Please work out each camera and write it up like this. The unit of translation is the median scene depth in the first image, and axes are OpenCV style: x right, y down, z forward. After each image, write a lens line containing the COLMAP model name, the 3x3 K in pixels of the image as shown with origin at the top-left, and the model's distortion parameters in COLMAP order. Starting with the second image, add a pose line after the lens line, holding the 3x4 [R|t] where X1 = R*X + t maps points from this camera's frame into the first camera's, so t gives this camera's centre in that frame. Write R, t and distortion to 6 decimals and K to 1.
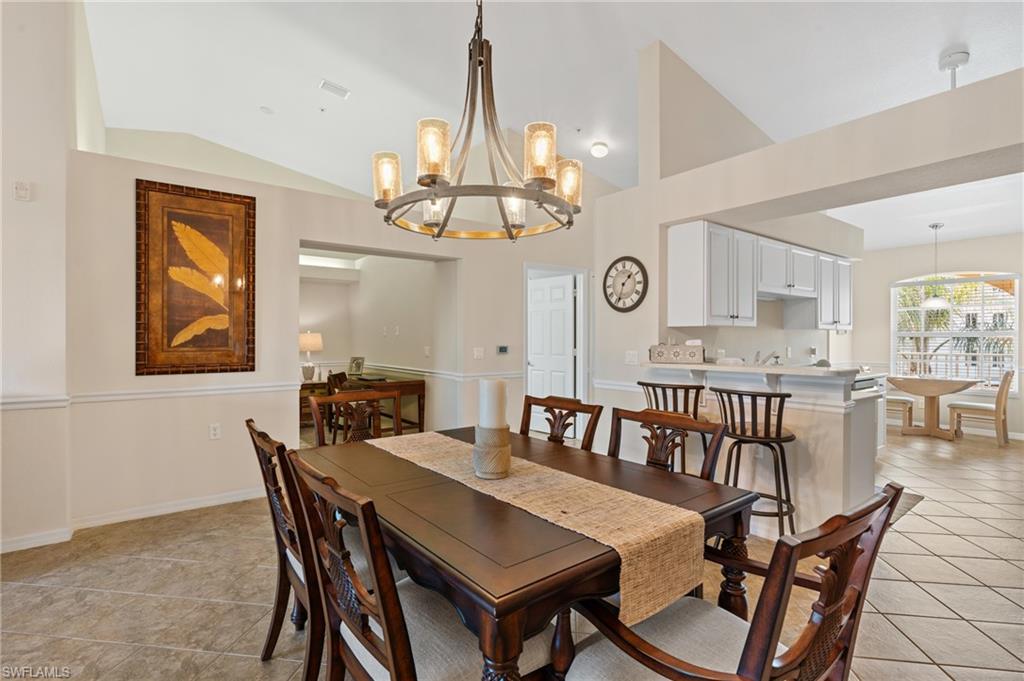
lens RADIAL K [[476.9, 0, 509.9], [0, 476.9, 338.6], [0, 0, 1]] dist [-0.000994, -0.000512]
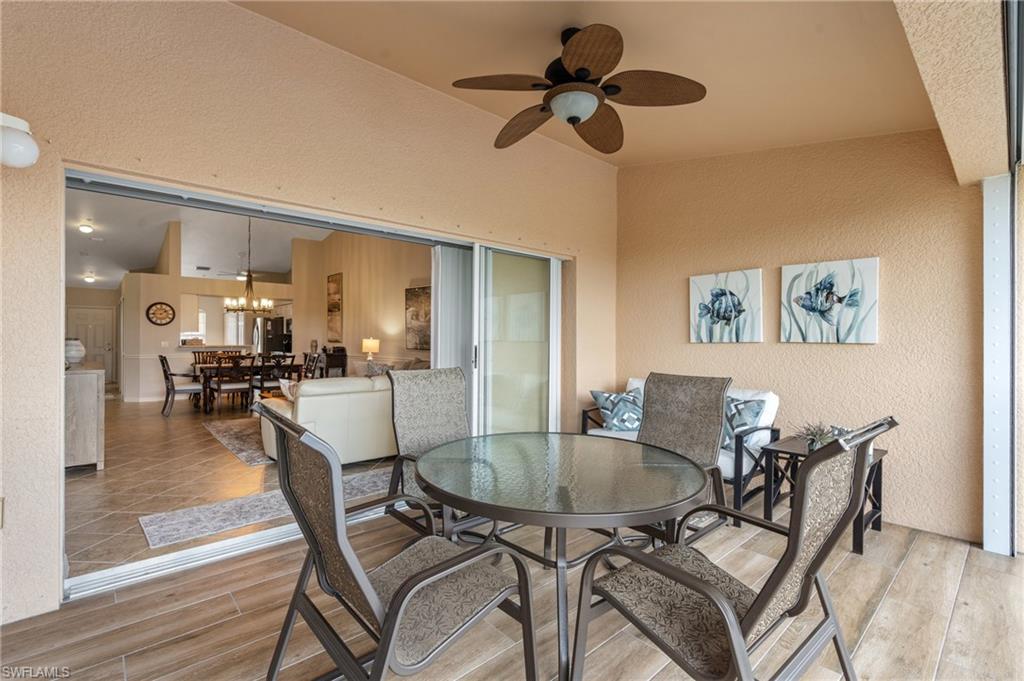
lens RADIAL K [[465.1, 0, 512.4], [0, 465.1, 338.5], [0, 0, 1]] dist [-0.004942, 0.000714]
pose [[-0.088933, 0.001698, 0.996036, -2.216593], [-0.007509, 0.999969, -0.002375, 0.001769], [-0.996009, -0.007690, -0.088917, -0.542502]]
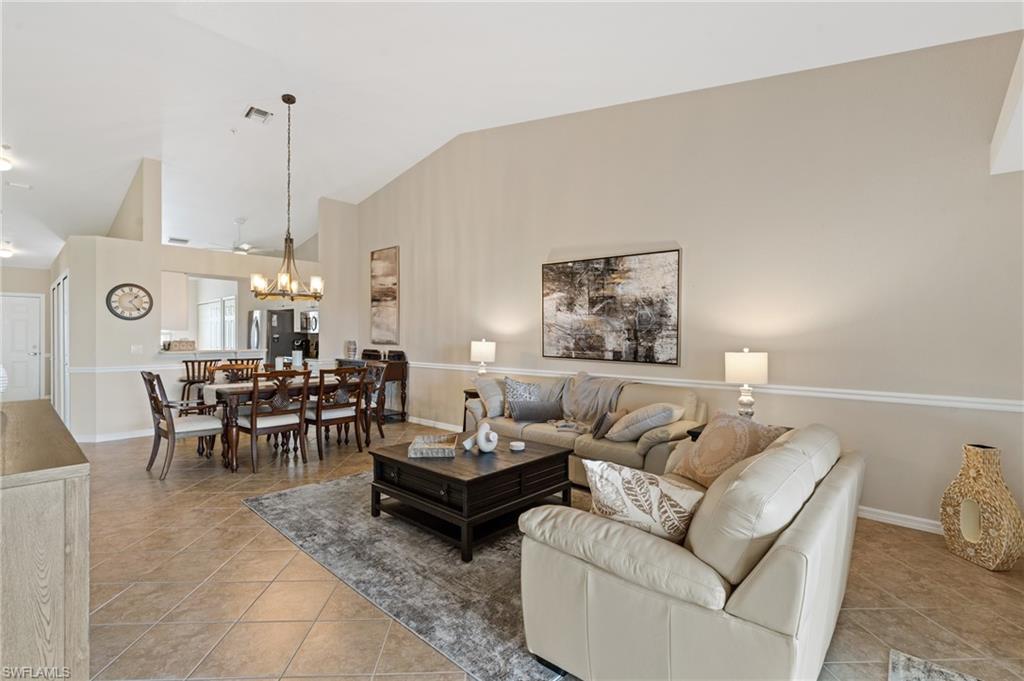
lens RADIAL K [[465.1, 0, 512.4], [0, 465.1, 338.5], [0, 0, 1]] dist [-0.004942, 0.000714]
pose [[-0.184025, -0.006427, 0.982901, -1.429558], [-0.004875, 0.999972, 0.005626, -0.011471], [-0.982910, -0.003756, -0.184051, 0.075409]]
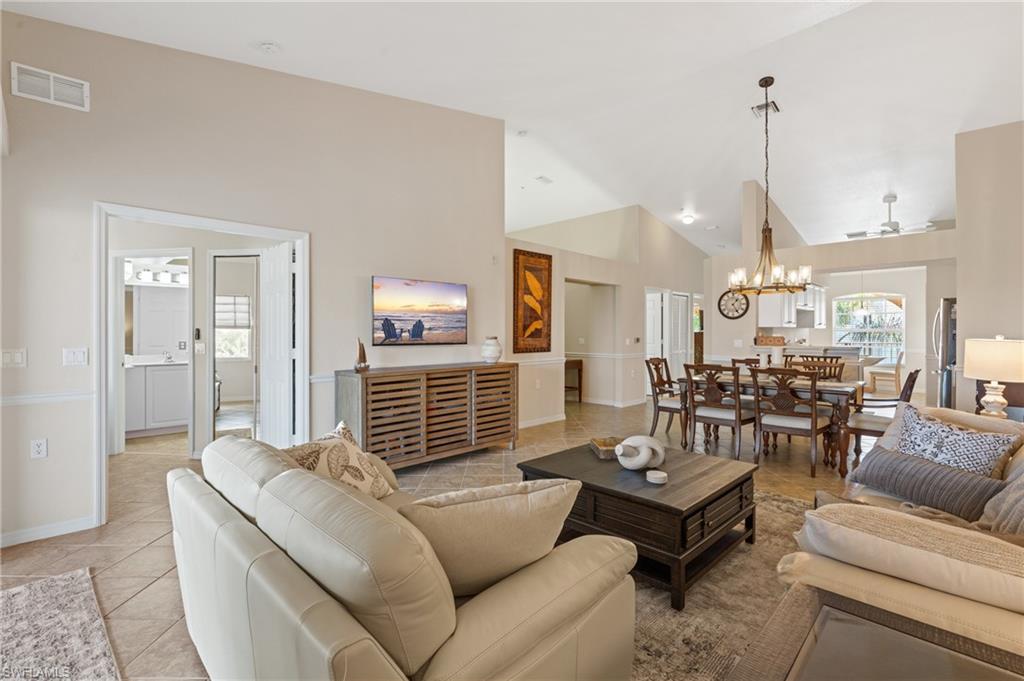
lens RADIAL K [[465.1, 0, 512.4], [0, 465.1, 338.5], [0, 0, 1]] dist [-0.004942, 0.000714]
pose [[0.988840, -0.001604, 0.148975, -0.887779], [-0.000314, 0.999917, 0.012851, -0.003652], [-0.148984, -0.012755, 0.988757, -0.676916]]
